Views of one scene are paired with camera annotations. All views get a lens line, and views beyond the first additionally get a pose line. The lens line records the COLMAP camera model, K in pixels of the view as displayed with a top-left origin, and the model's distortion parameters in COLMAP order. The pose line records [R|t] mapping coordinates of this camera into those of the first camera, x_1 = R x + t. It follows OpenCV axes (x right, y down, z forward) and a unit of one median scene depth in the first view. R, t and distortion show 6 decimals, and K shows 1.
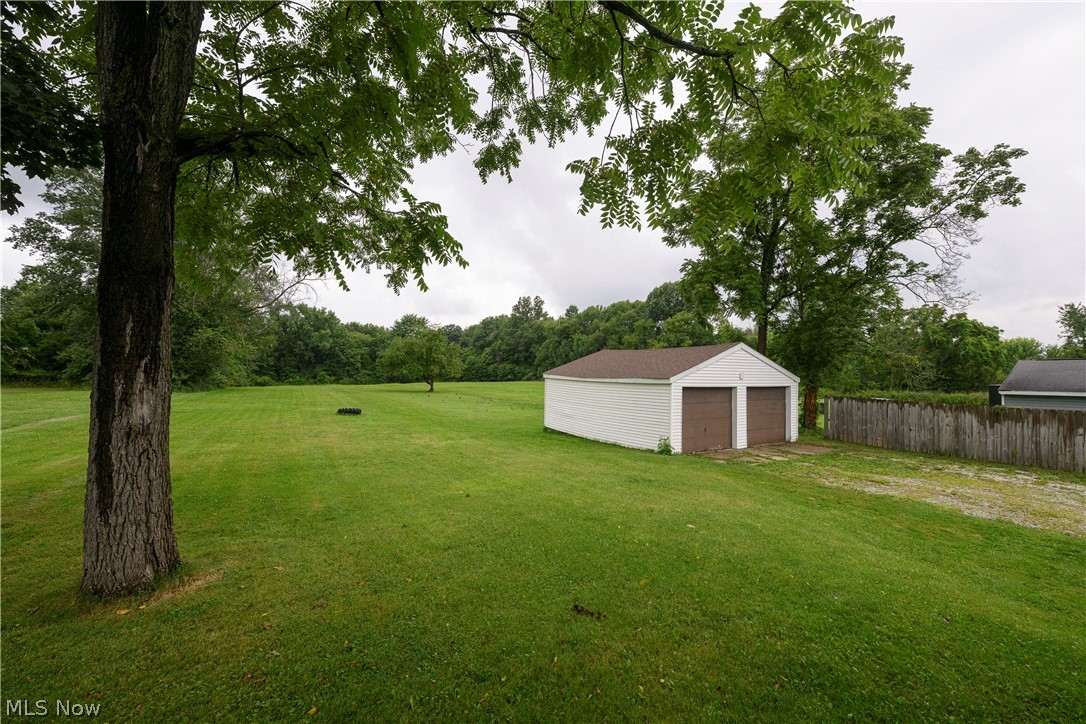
lens RADIAL K [[432.8, 0, 536.2], [0, 432.8, 362.3], [0, 0, 1]] dist [0.002809, 0.000164]
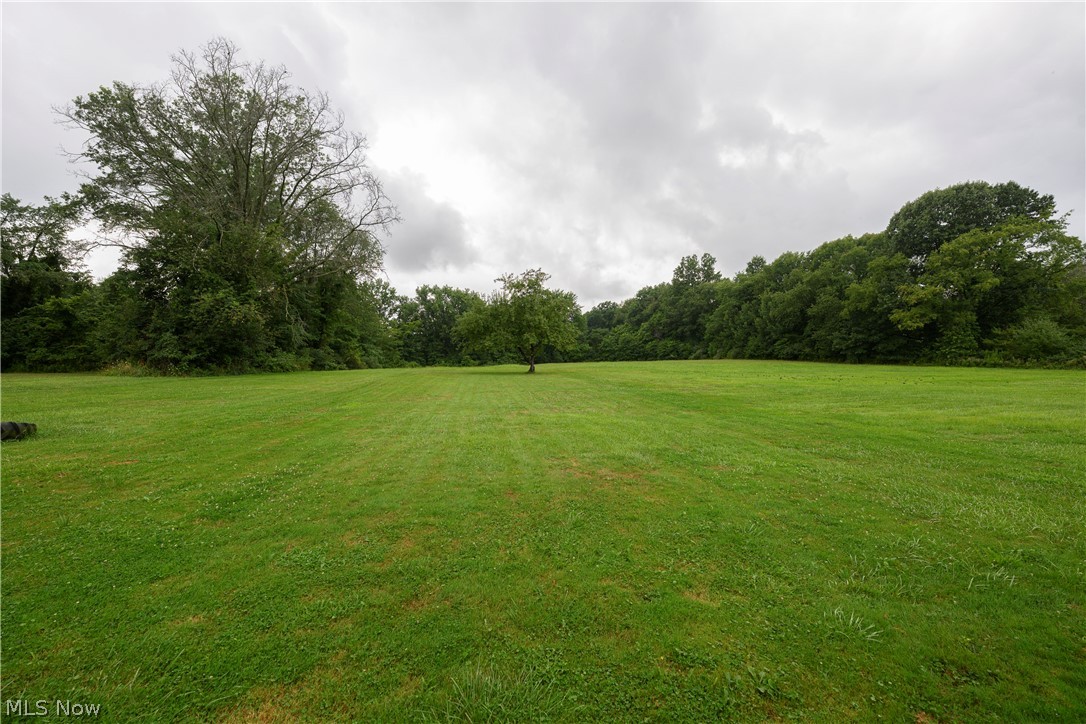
lens RADIAL K [[432.8, 0, 536.6], [0, 432.8, 358.2], [0, 0, 1]] dist [0.002809, 0.000164]
pose [[0.927250, -0.026573, -0.373498, 0.006819], [0.036526, 0.999141, 0.019594, 0.013985], [0.372656, -0.031811, 0.927424, 0.165849]]
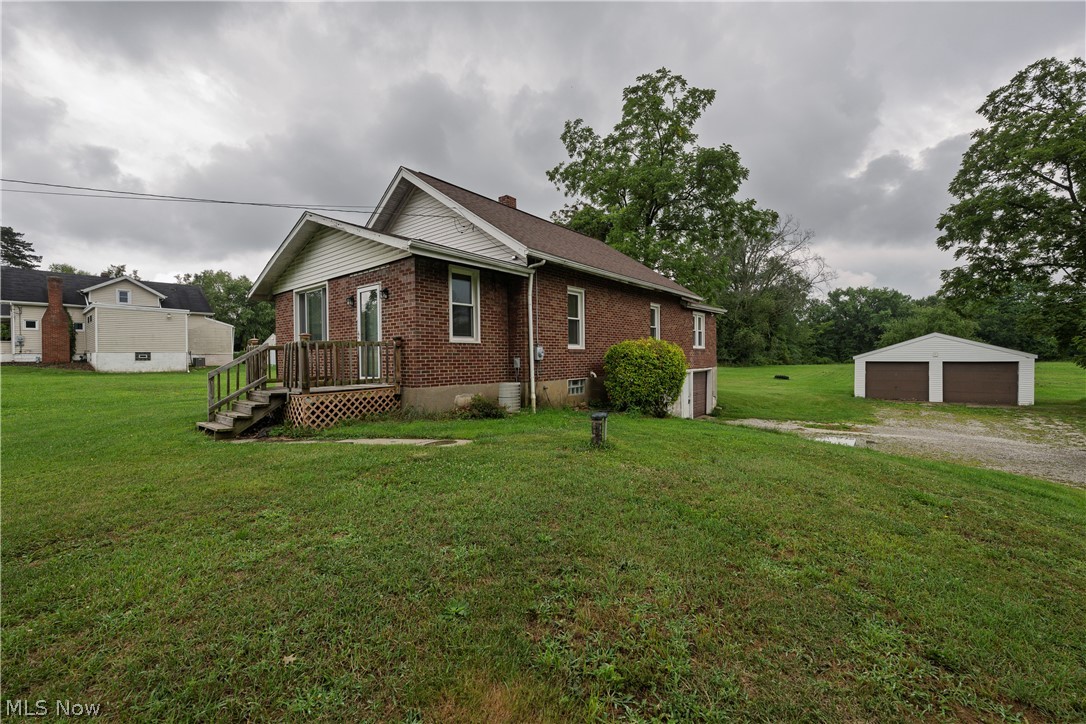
lens RADIAL K [[432.8, 0, 537.7], [0, 432.8, 358.4], [0, 0, 1]] dist [0.002809, 0.000164]
pose [[0.348428, -0.007849, -0.937303, 0.163441], [0.040191, 0.999170, 0.006573, -0.002538], [0.936473, -0.039961, 0.348455, -0.099016]]
